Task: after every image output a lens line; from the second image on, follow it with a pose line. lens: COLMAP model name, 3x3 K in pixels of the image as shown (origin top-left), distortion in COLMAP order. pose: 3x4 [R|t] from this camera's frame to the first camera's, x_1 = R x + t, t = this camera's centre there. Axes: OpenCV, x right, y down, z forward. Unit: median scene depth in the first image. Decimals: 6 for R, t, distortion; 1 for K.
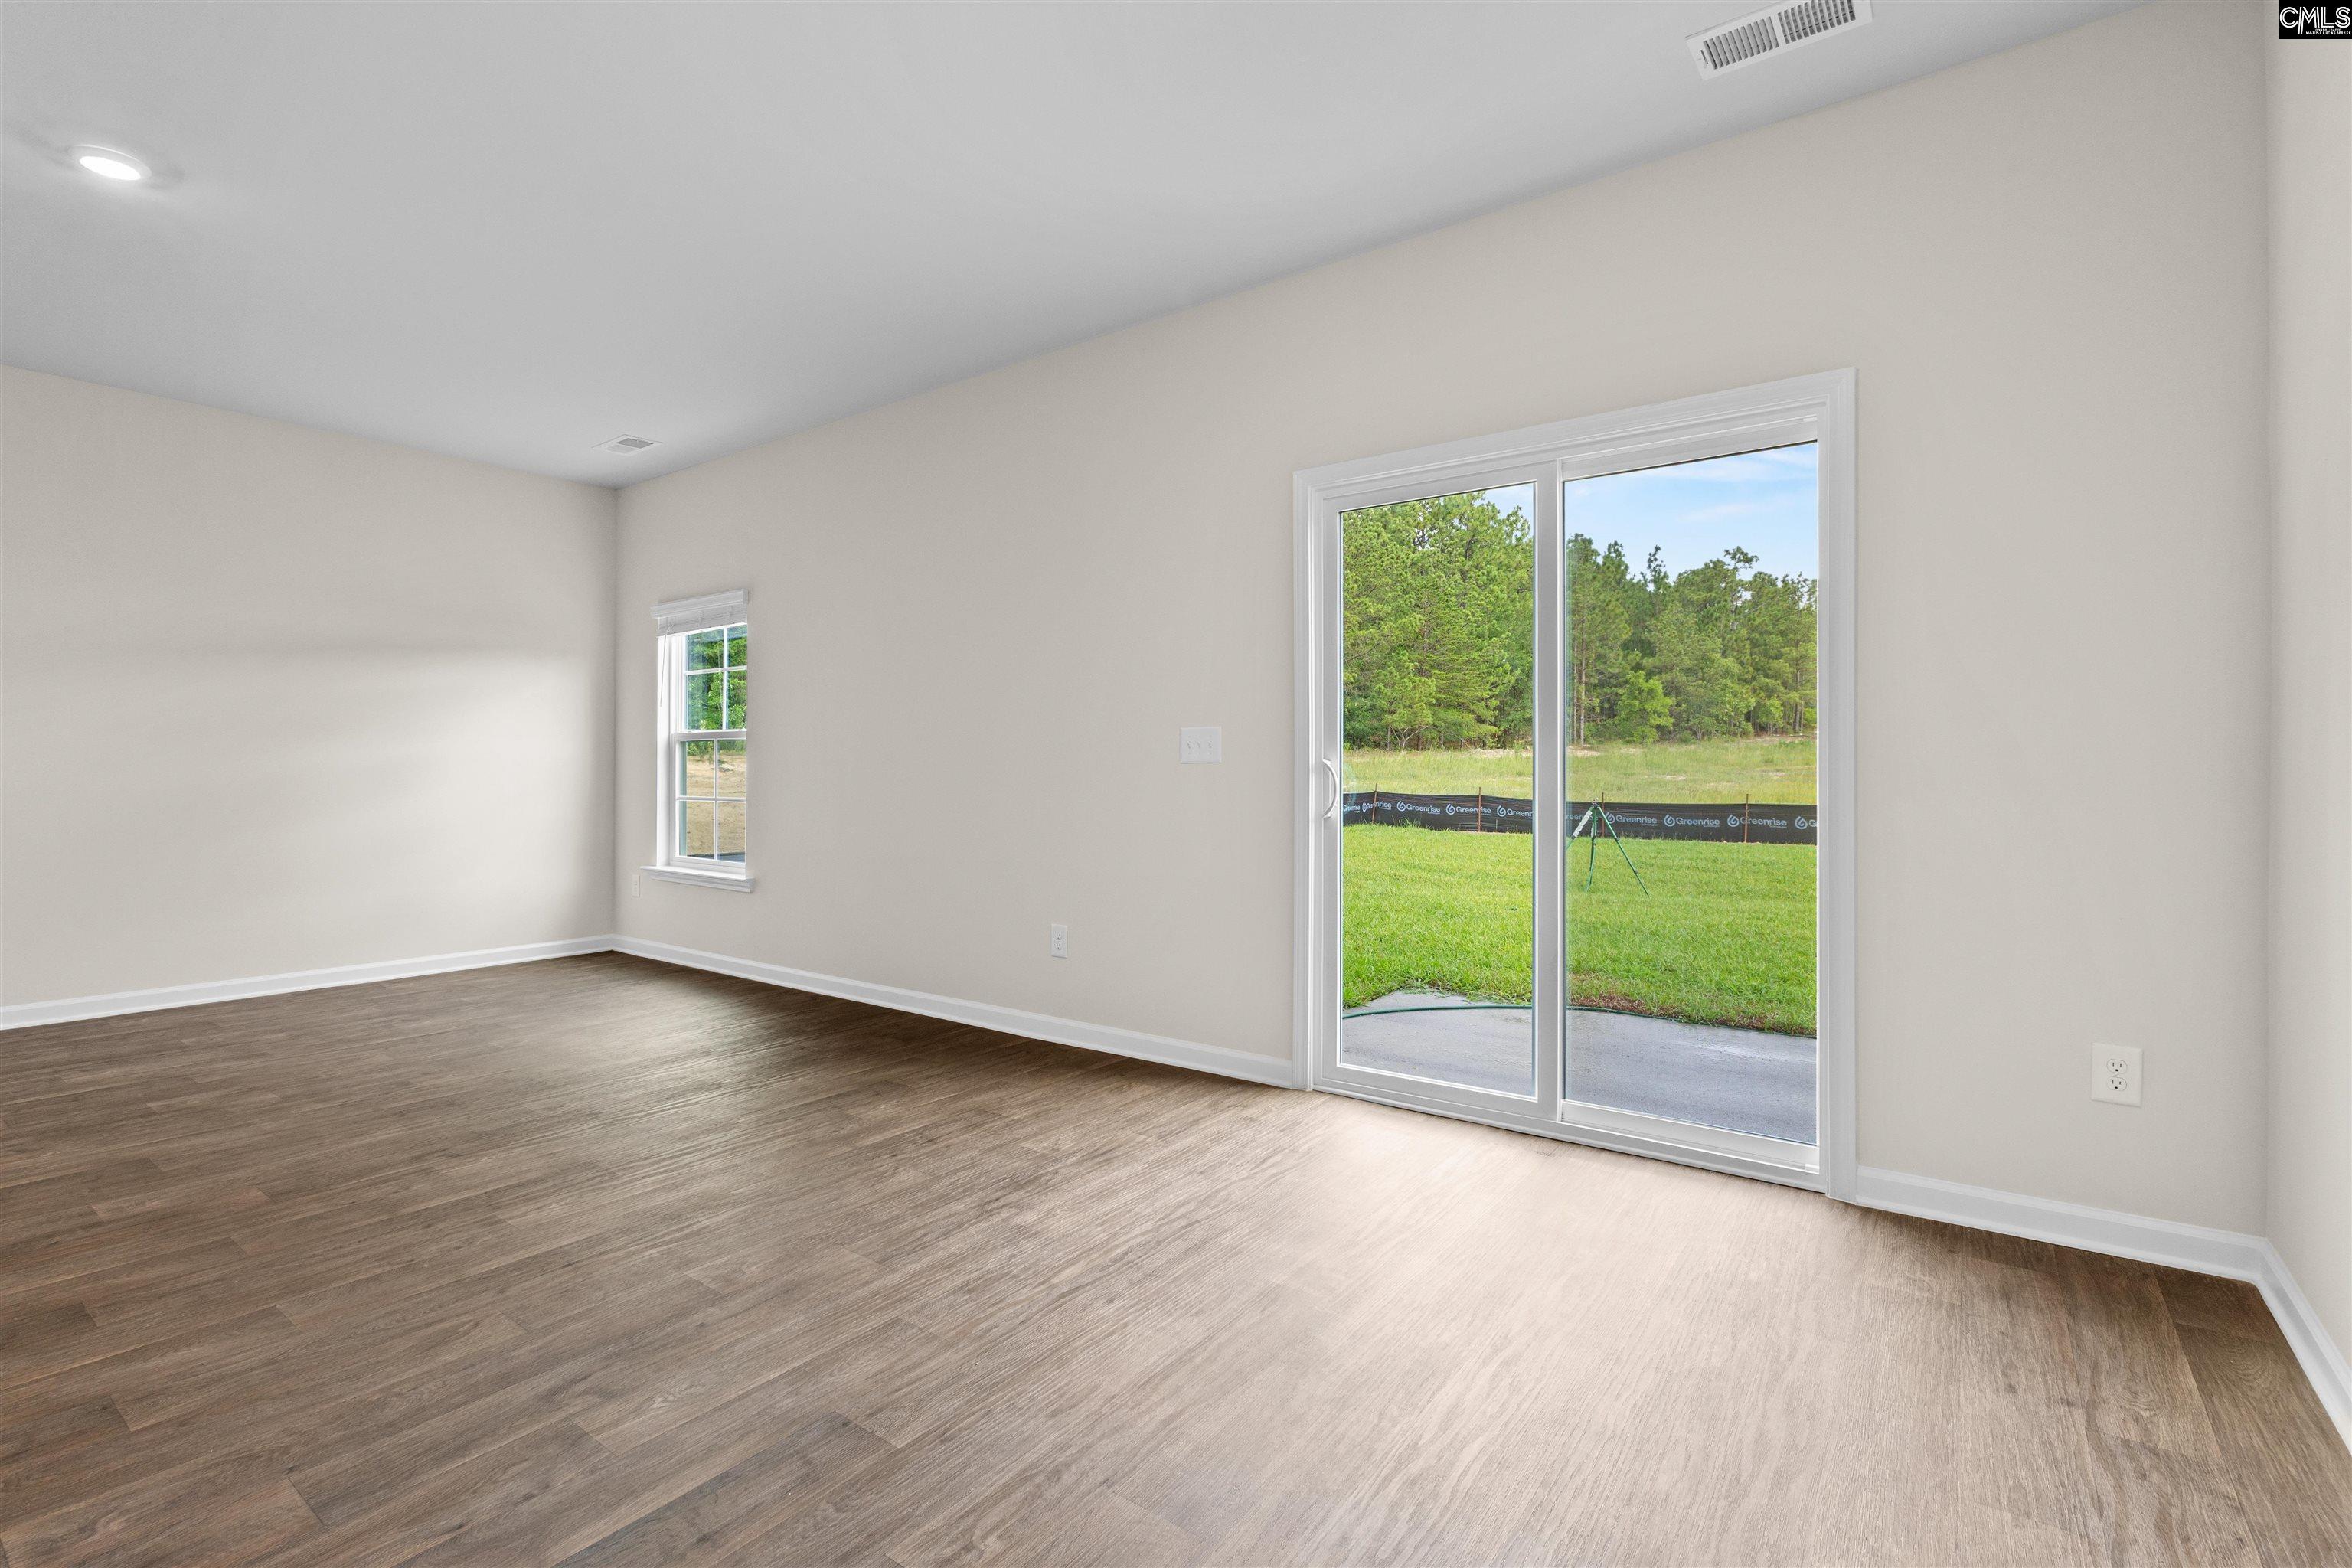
lens RADIAL K [[1068.8, 0, 1170.1], [0, 1068.8, 785.9], [0, 0, 1]] dist [-0.002337, -0.001354]
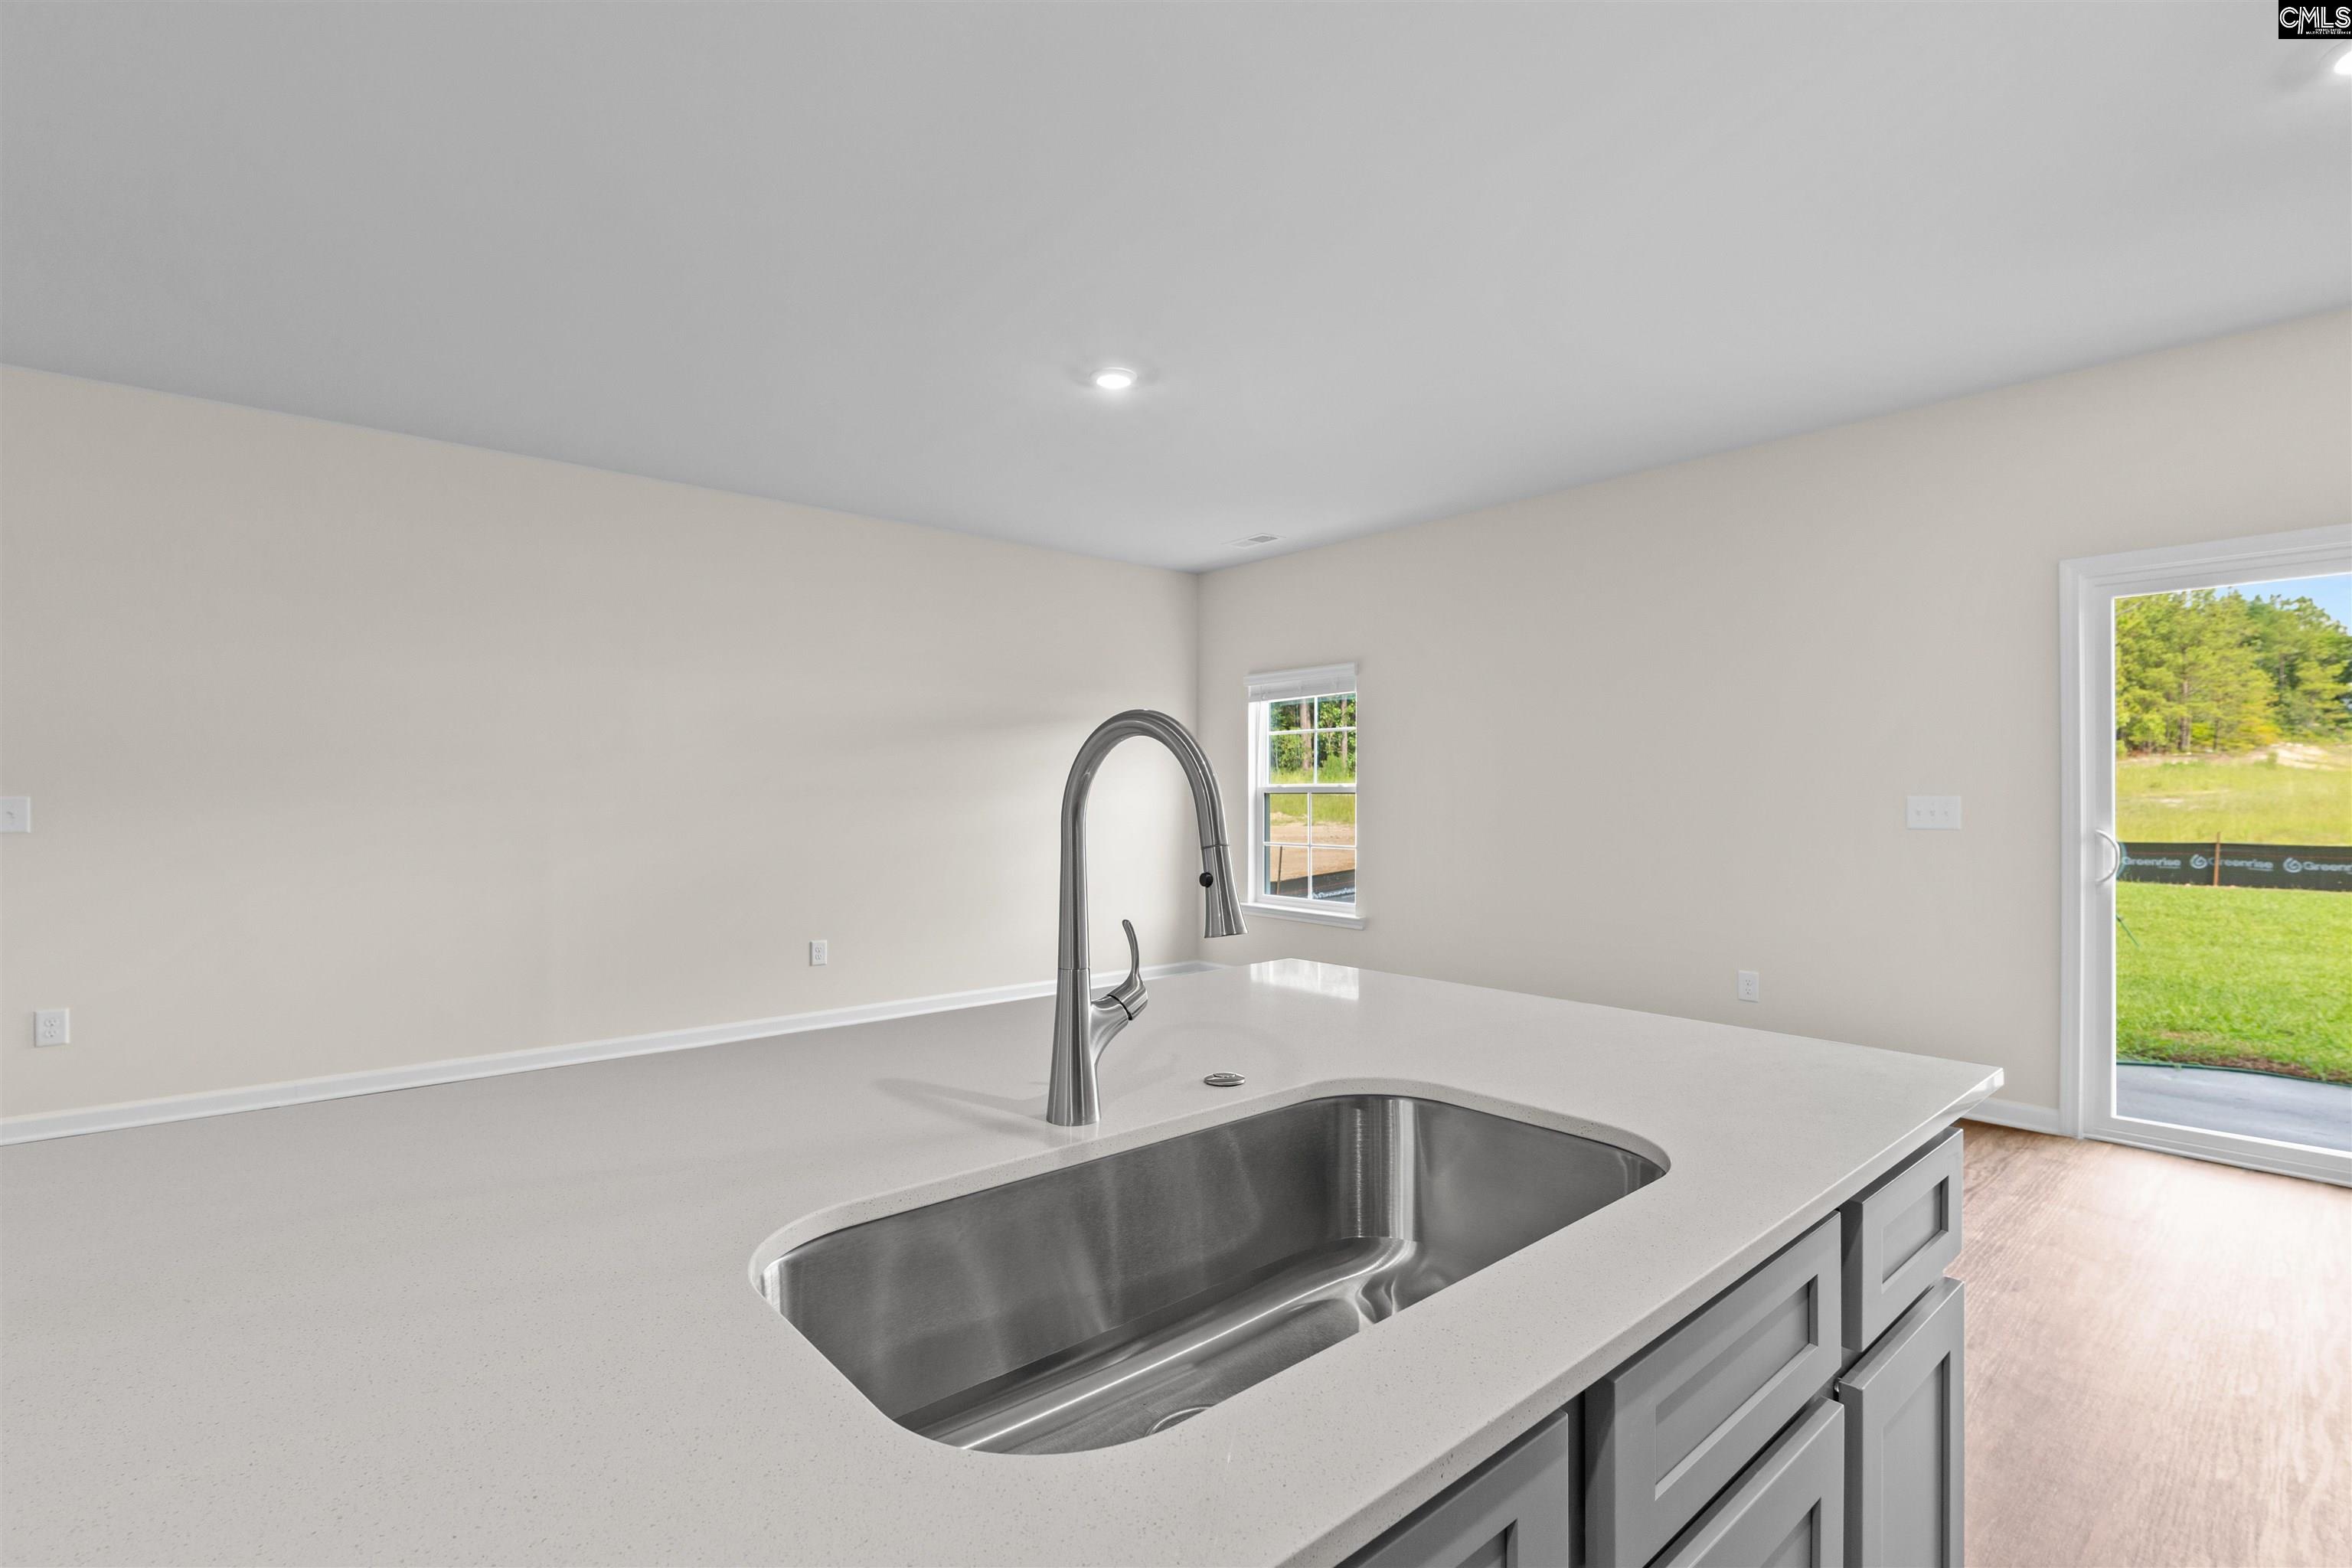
lens RADIAL K [[1068.8, 0, 1170.7], [0, 1068.8, 770.6], [0, 0, 1]] dist [-0.002337, -0.001354]
pose [[0.974482, -0.013421, -0.224062, -0.269874], [0.003528, 0.999003, -0.044492, -0.014687], [0.224436, 0.042567, 0.973559, -0.116666]]
